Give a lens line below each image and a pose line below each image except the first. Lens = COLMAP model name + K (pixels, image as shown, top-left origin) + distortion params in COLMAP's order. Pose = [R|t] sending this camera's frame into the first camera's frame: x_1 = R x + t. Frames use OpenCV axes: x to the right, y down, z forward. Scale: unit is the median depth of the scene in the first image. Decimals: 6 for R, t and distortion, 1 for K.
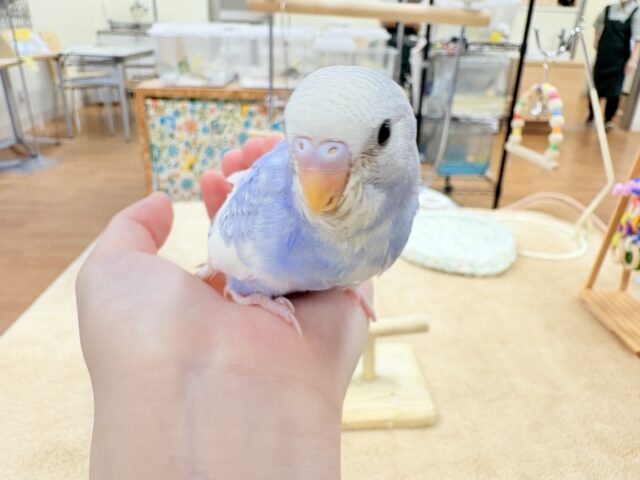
lens RADIAL K [[487.8, 0, 314.8], [0, 487.8, 236.2], [0, 0, 1]] dist [0.010308, -0.016225]
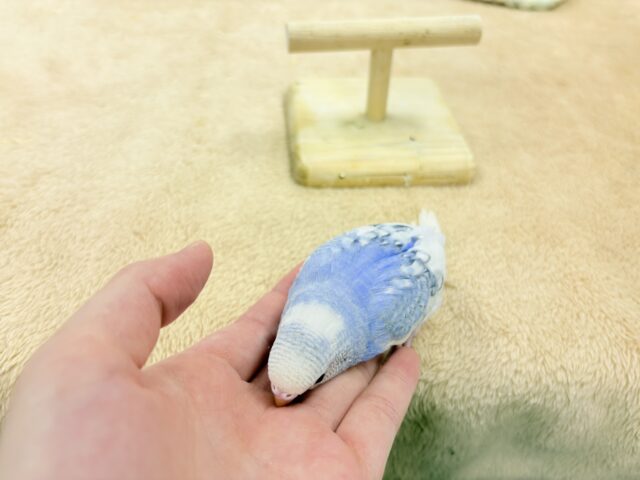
lens RADIAL K [[484.7, 0, 317.2], [0, 484.7, 241.5], [0, 0, 1]] dist [0.011252, 0.008506]
pose [[0.998049, 0.005709, 0.062177, -0.004136], [-0.028204, 0.929643, 0.367381, 0.105678], [-0.055705, -0.368418, 0.927990, 0.171448]]
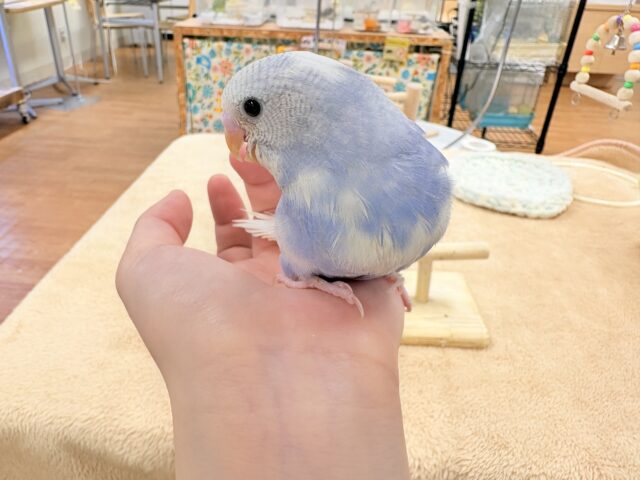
lens RADIAL K [[485.7, 0, 271.7], [0, 485.7, 238.6], [0, 0, 1]] dist [-0.000406, -0.002946]
pose [[0.991556, 0.062769, -0.113474, -0.048107], [-0.051198, 0.993449, 0.102165, 0.037499], [0.119143, -0.095492, 0.988274, -0.017741]]
